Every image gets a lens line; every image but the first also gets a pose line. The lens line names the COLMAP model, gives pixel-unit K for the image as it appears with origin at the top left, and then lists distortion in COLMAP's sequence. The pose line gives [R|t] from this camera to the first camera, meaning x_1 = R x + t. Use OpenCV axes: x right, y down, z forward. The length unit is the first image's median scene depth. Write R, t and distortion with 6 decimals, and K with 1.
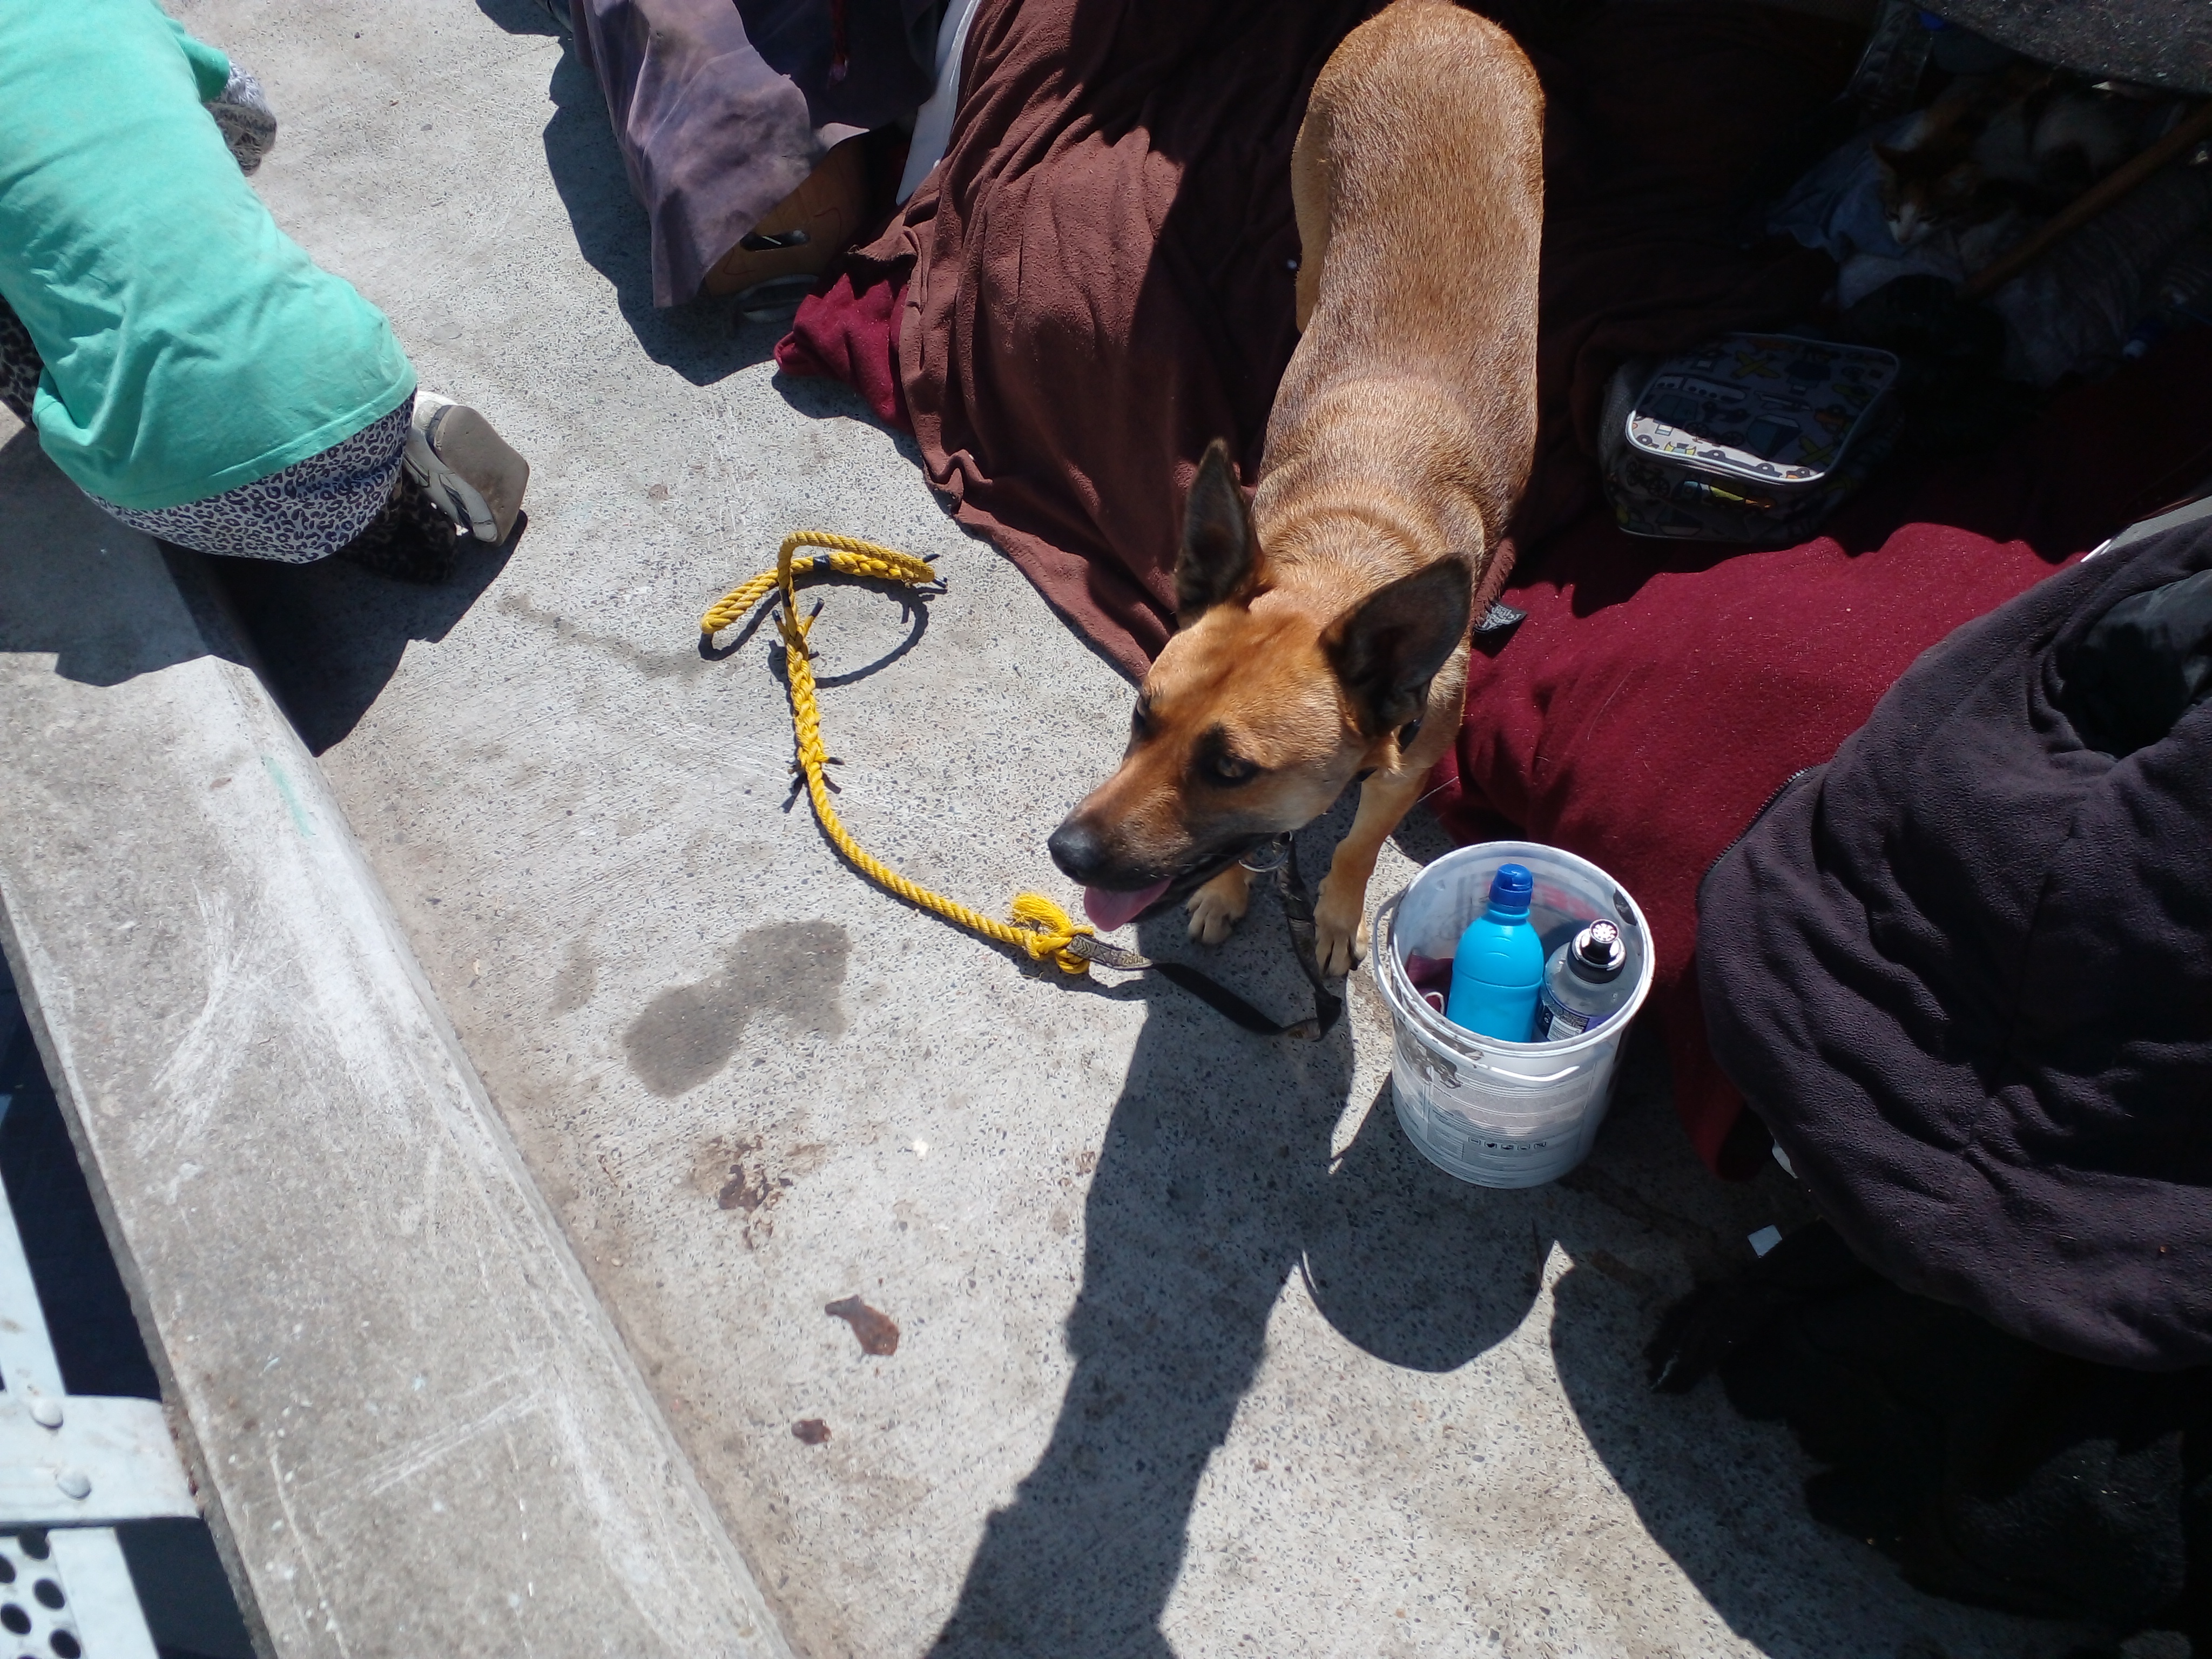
lens RADIAL K [[1737.7, 0, 1106.0], [0, 1737.7, 829.5], [0, 0, 1]] dist [0.041948, -0.000177]
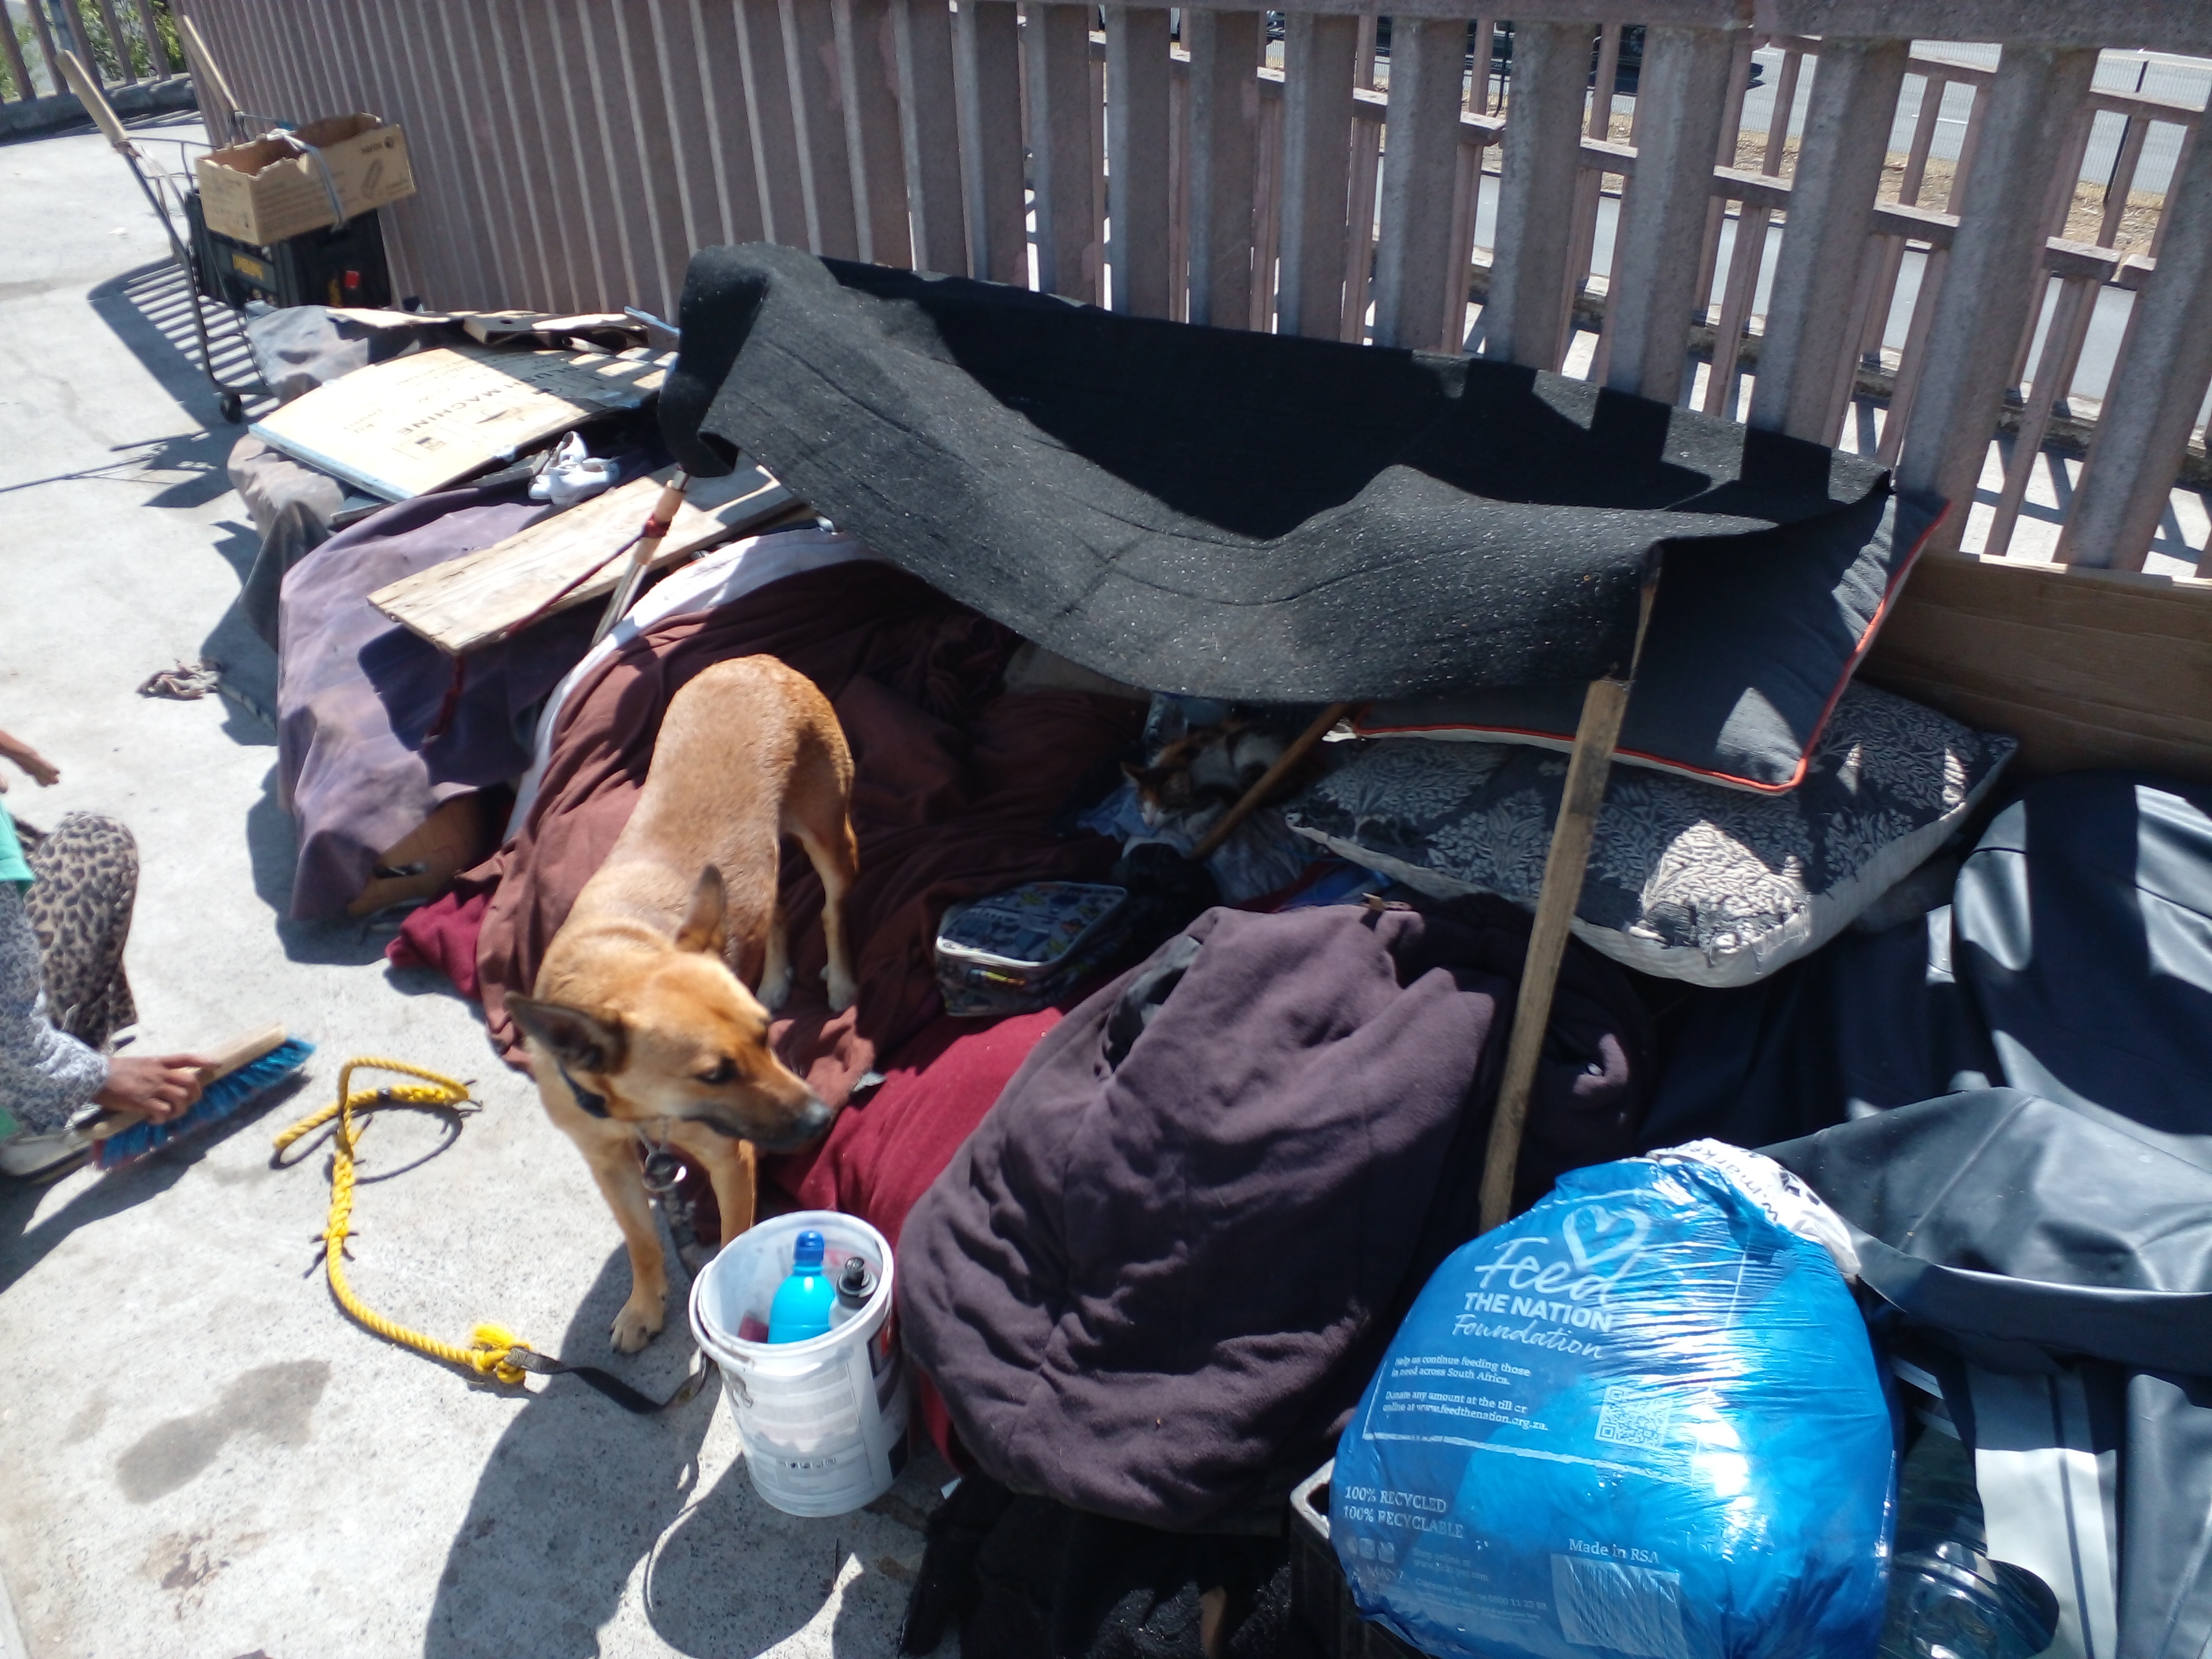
lens RADIAL K [[1686.7, 0, 1102.2], [0, 1686.7, 897.7], [0, 0, 1]] dist [0.040972, -0.068741]
pose [[0.996521, -0.013005, 0.082325, 0.299891], [0.043344, 0.924538, -0.378616, 0.237173], [-0.071189, 0.380867, 0.921885, -0.238266]]
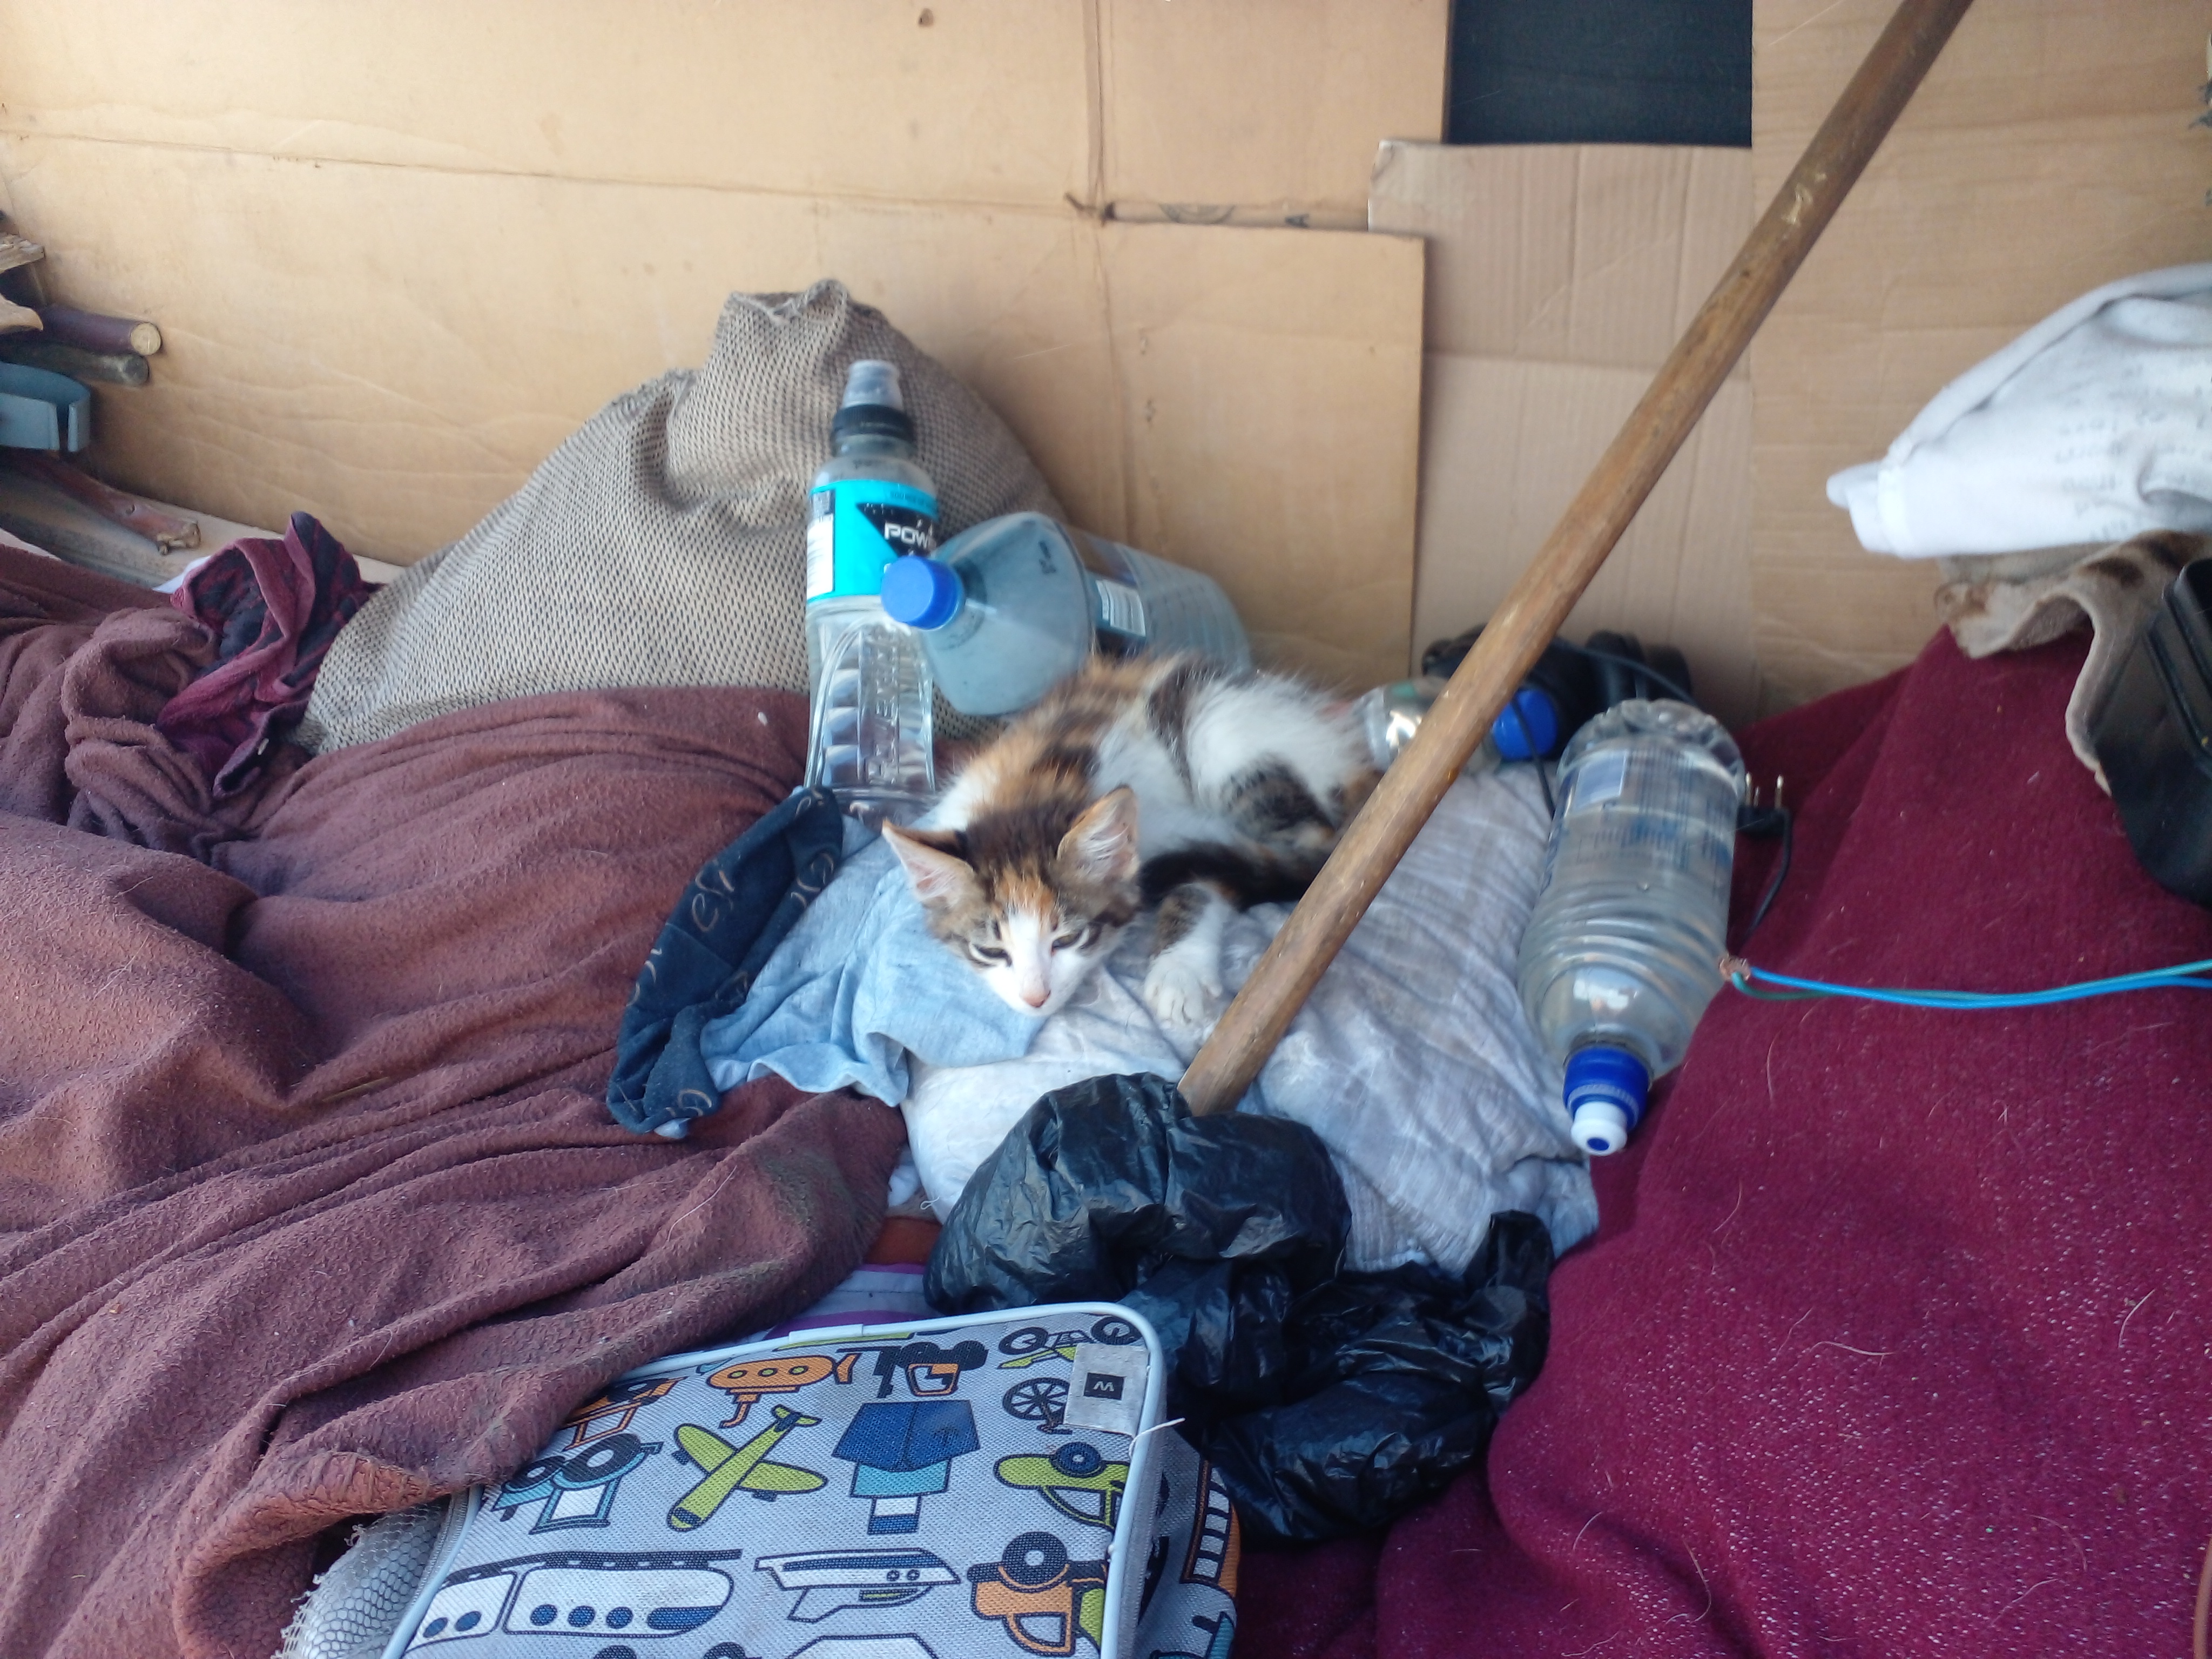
lens RADIAL K [[1686.7, 0, 1102.2], [0, 1686.7, 897.7], [0, 0, 1]] dist [0.040972, -0.068741]
pose [[0.869053, -0.180872, 0.460470, 0.292942], [0.378872, 0.841852, -0.384372, -0.200534], [-0.318125, 0.508499, 0.800141, 0.664060]]
